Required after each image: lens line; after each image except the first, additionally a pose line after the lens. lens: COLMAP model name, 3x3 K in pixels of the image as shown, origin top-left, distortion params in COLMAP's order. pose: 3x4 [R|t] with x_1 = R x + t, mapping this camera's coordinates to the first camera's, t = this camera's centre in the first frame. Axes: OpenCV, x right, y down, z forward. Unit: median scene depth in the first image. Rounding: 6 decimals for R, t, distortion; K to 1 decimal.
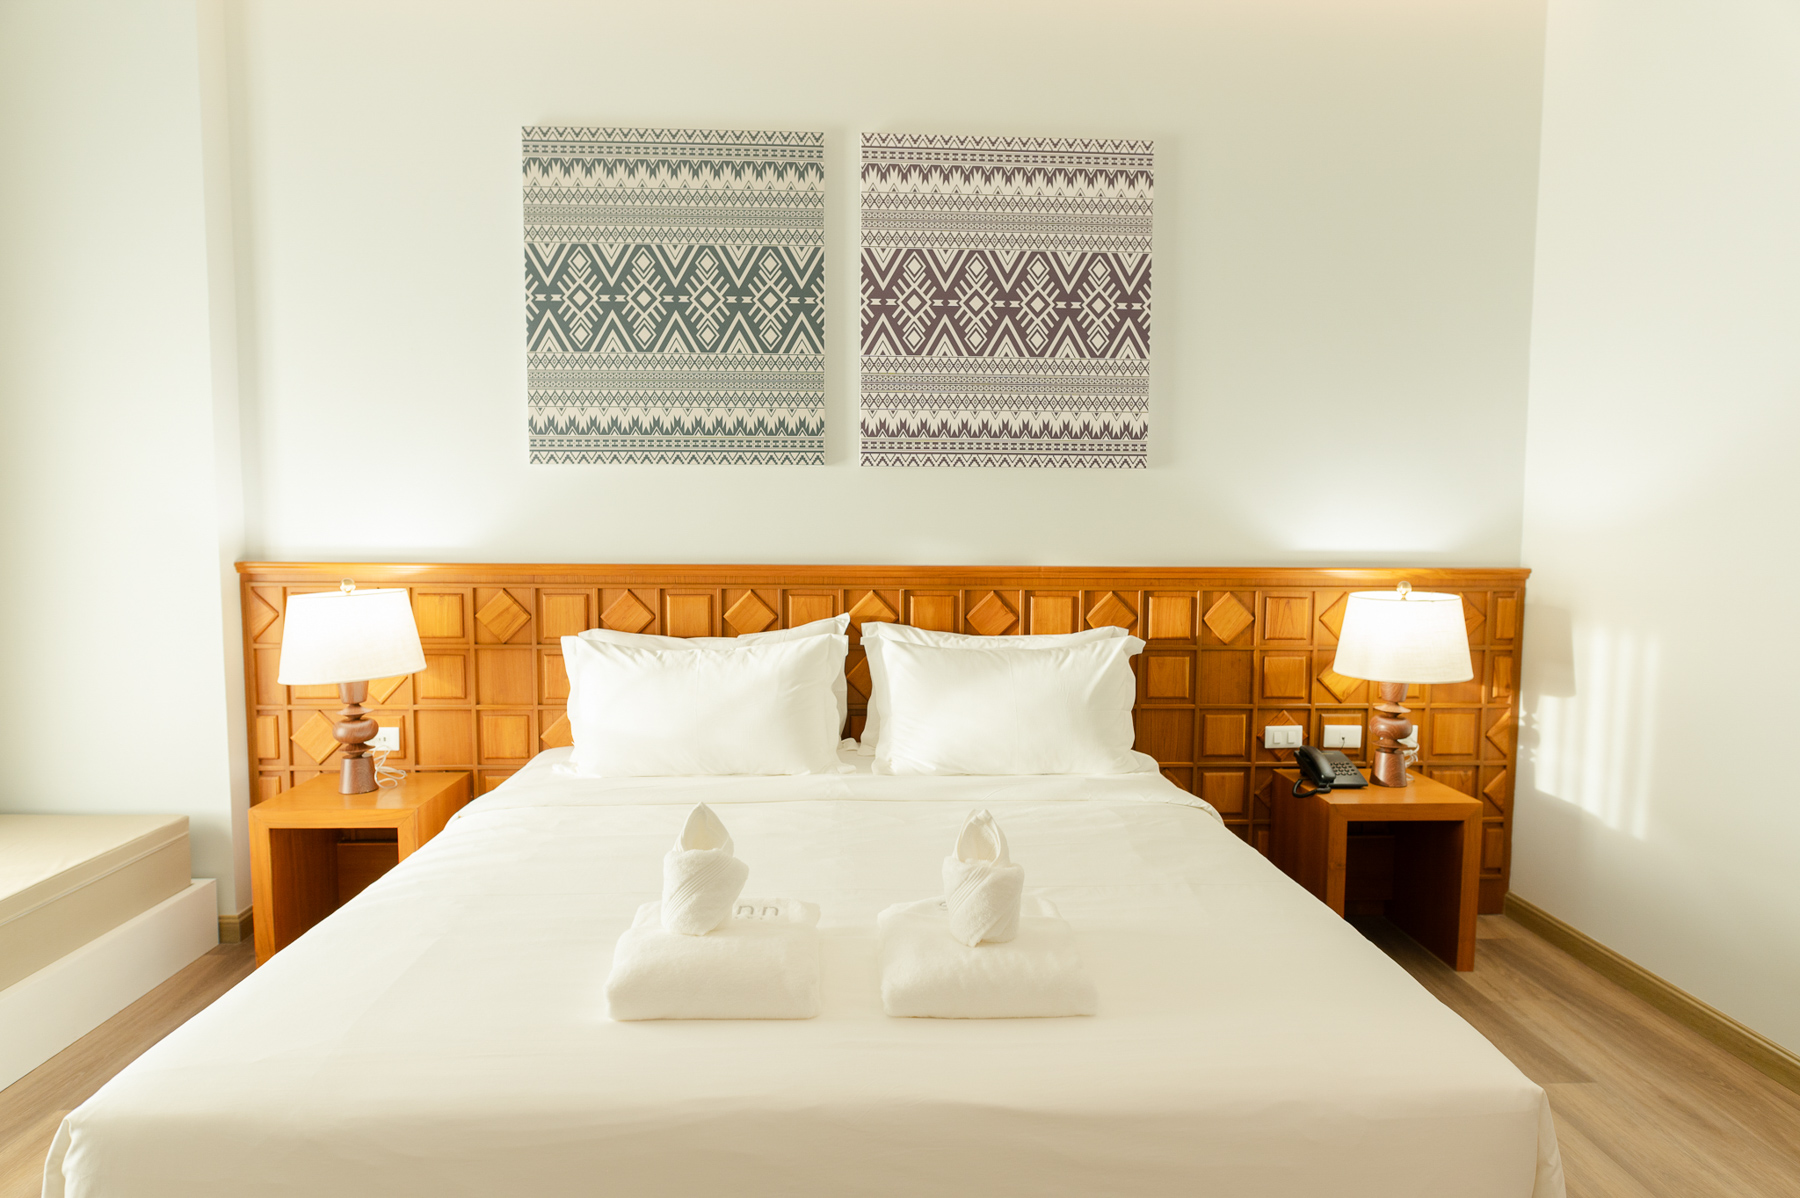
lens RADIAL K [[1045.4, 0, 898.4], [0, 1045.4, 597.3], [0, 0, 1]] dist [0.006204, 0.000101]
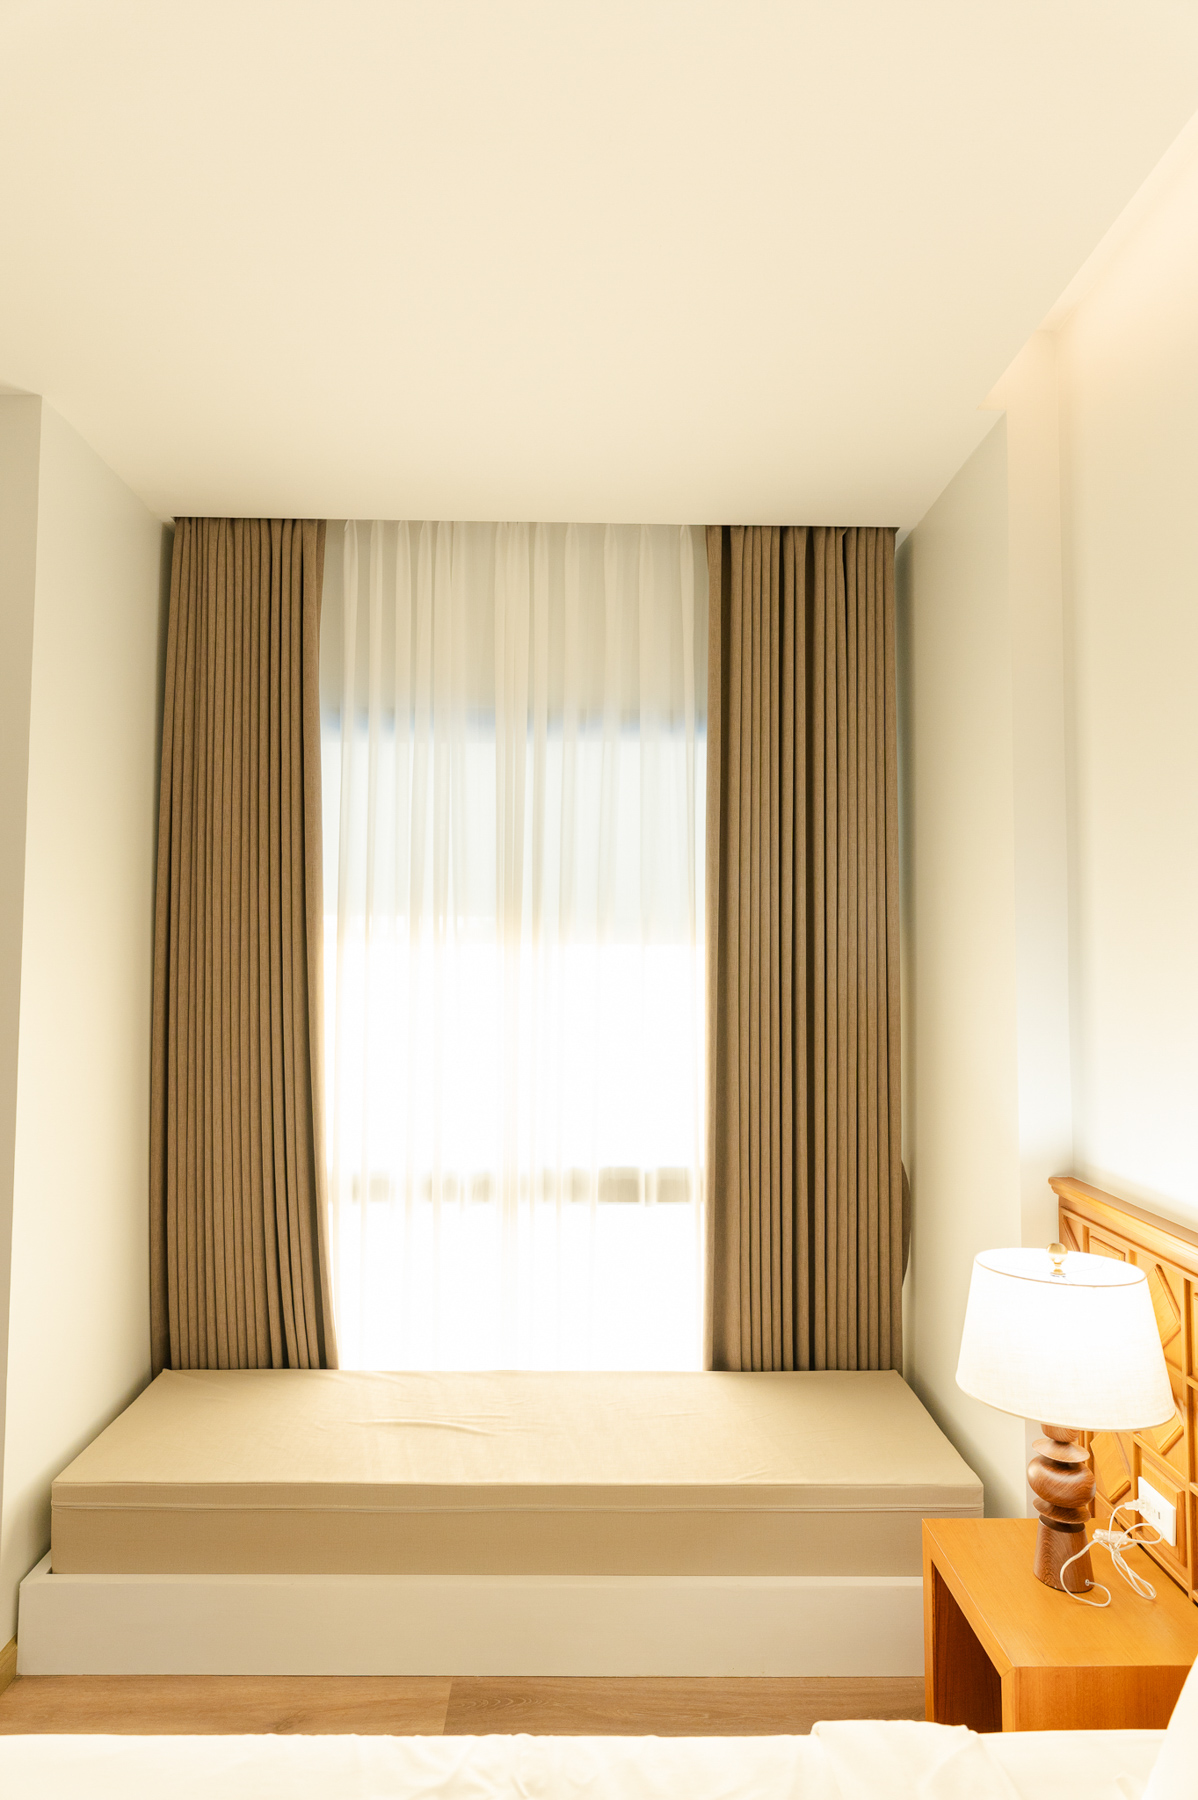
lens RADIAL K [[1045.4, 0, 596.6], [0, 1045.4, 904.2], [0, 0, 1]] dist [0.006204, 0.000101]
pose [[-0.029384, -0.045420, -0.998536, 0.160872], [-0.083265, 0.995606, -0.042837, -0.182098], [0.996094, 0.081885, -0.033037, 0.718388]]
